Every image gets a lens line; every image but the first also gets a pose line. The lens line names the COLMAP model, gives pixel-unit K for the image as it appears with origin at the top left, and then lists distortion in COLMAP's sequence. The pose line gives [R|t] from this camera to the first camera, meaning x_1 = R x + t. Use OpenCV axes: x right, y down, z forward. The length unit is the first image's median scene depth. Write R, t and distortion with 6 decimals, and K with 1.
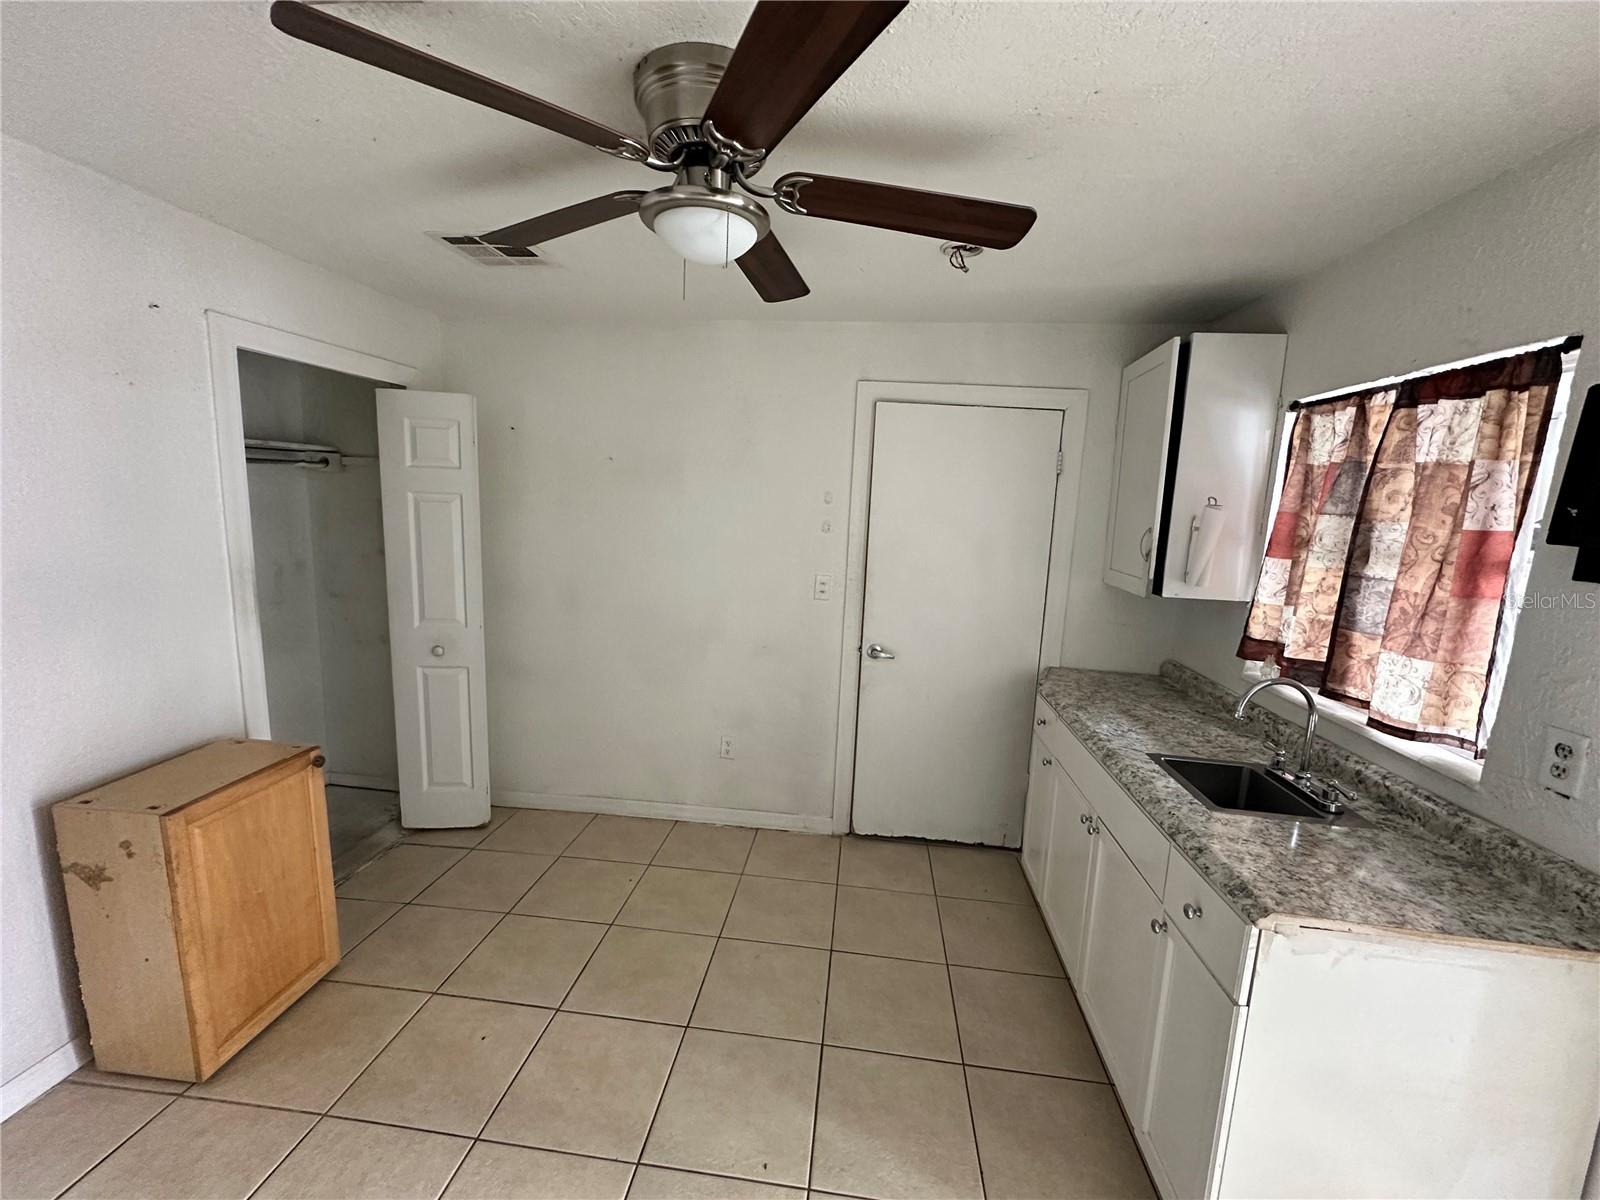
lens RADIAL K [[636.1, 0, 796.4], [0, 636.1, 592.0], [0, 0, 1]] dist [-0.003028, -0.000255]
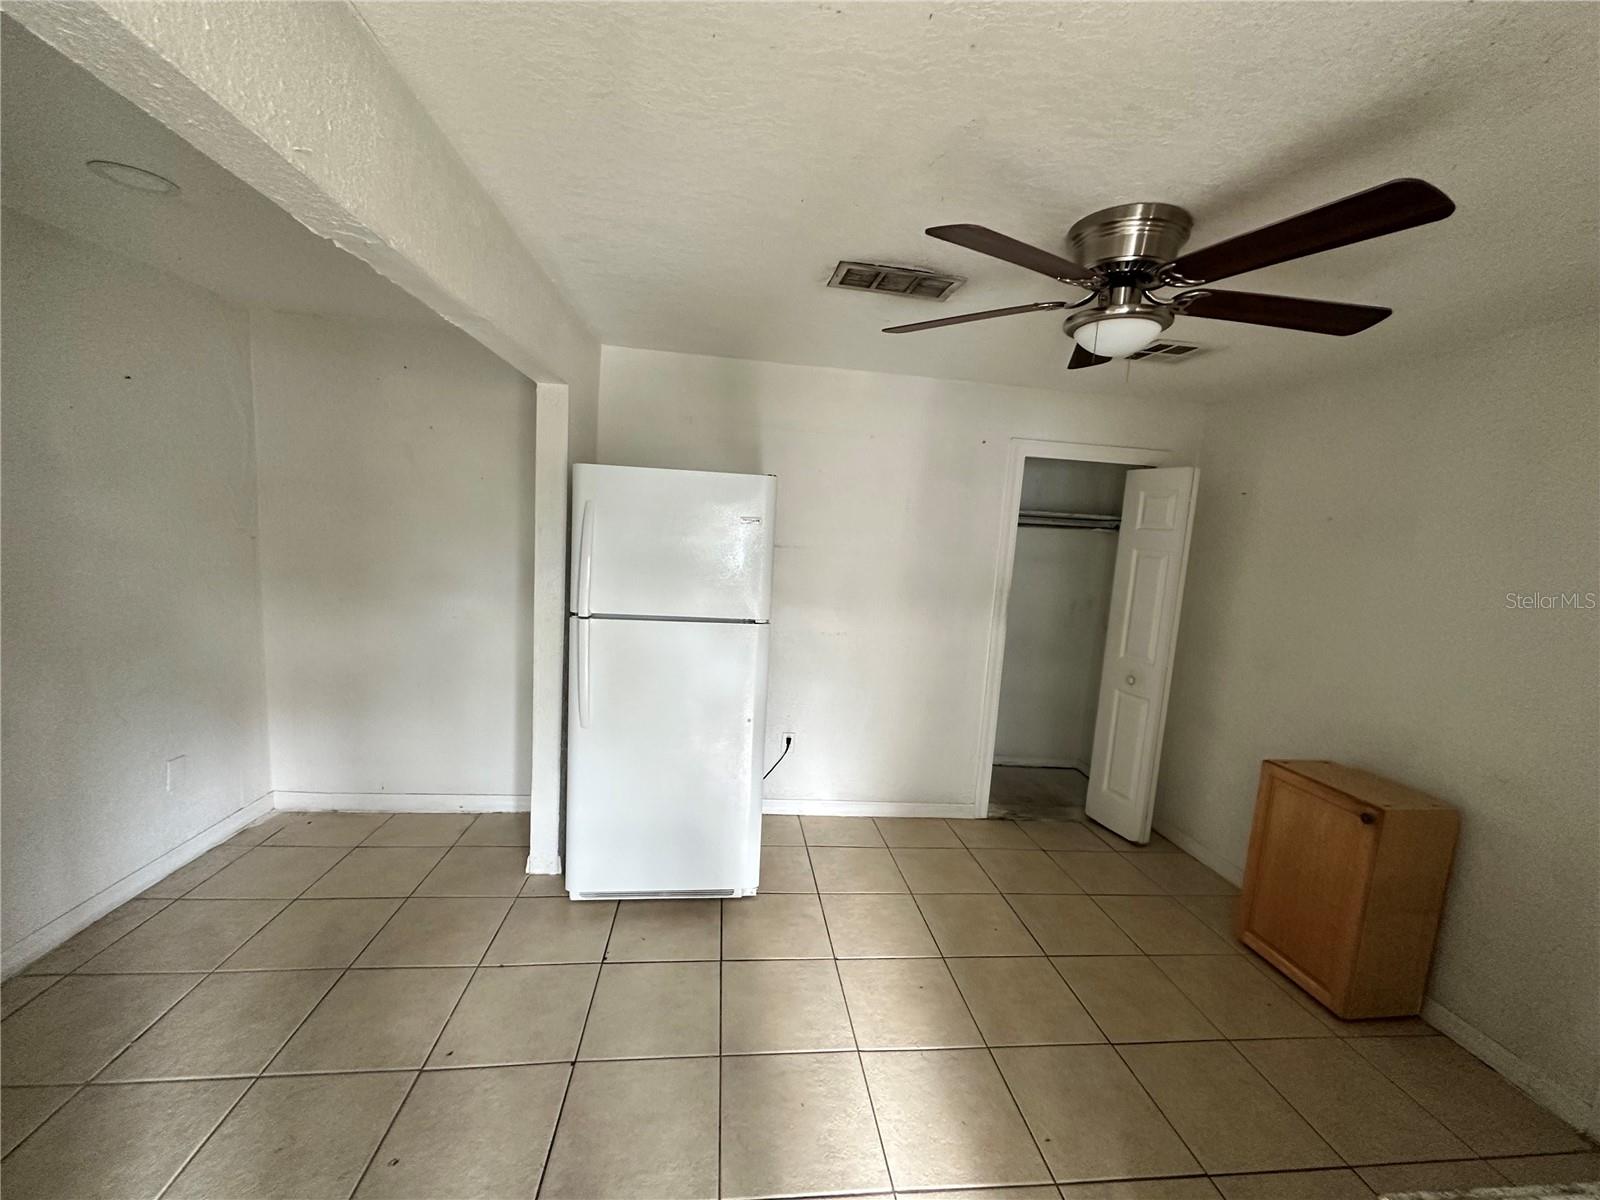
lens RADIAL K [[636.1, 0, 796.4], [0, 636.1, 592.0], [0, 0, 1]] dist [-0.003028, -0.000255]
pose [[0.230576, 0.080632, -0.969708, 0.451230], [-0.197117, 0.979769, 0.034599, 0.013227], [0.952880, 0.183169, 0.241805, 0.076094]]
